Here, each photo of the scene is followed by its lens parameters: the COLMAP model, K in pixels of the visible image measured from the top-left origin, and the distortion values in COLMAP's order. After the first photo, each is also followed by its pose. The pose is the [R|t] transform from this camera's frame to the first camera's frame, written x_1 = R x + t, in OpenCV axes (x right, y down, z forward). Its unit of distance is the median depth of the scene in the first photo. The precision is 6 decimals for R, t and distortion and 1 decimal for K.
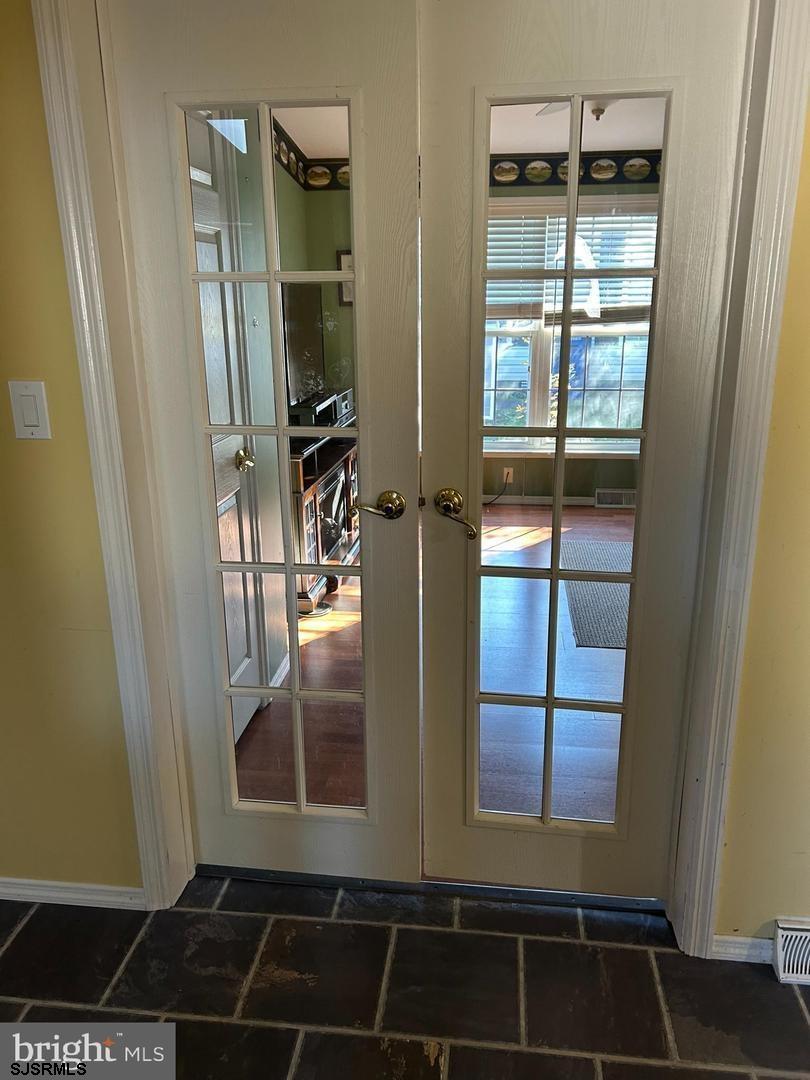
lens RADIAL K [[798.5, 0, 399.5], [0, 798.5, 544.6], [0, 0, 1]] dist [0.027038, -0.047502]
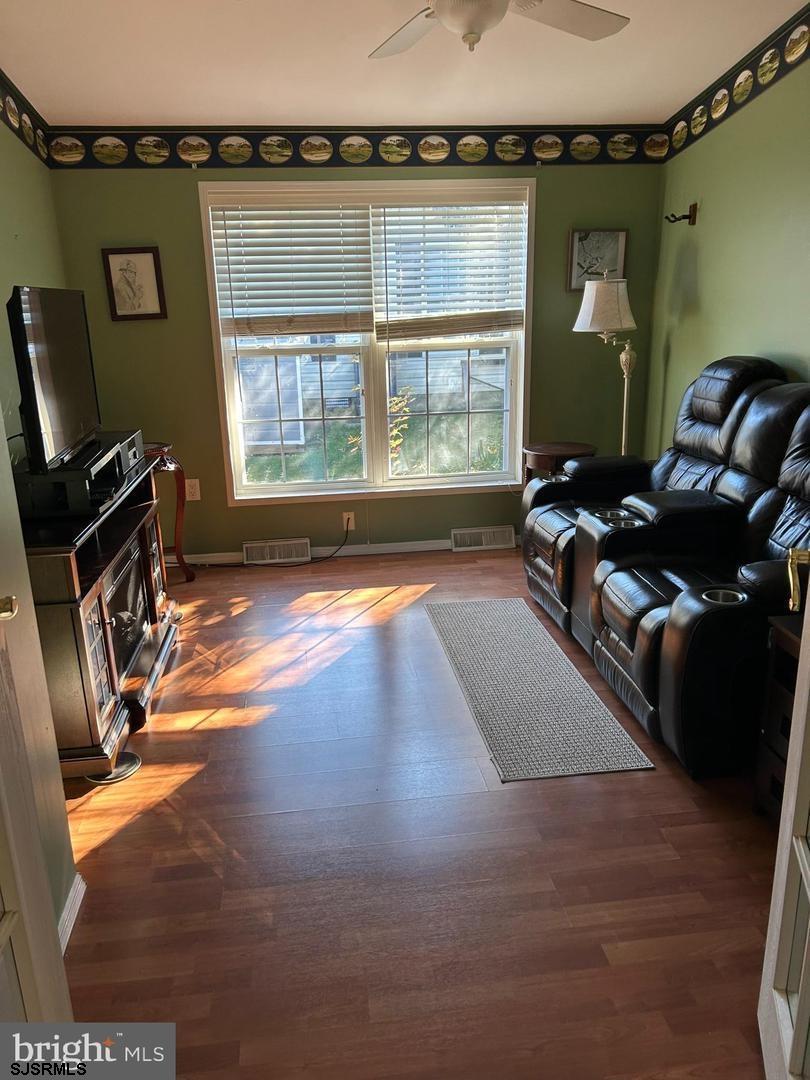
lens RADIAL K [[822.5, 0, 402.2], [0, 822.5, 544.3], [0, 0, 1]] dist [0.015644, -0.001876]
pose [[0.966291, -0.085977, 0.242673, -0.019811], [0.092157, 0.995643, -0.014208, -0.058110], [-0.240394, 0.036093, 0.970004, 0.212525]]
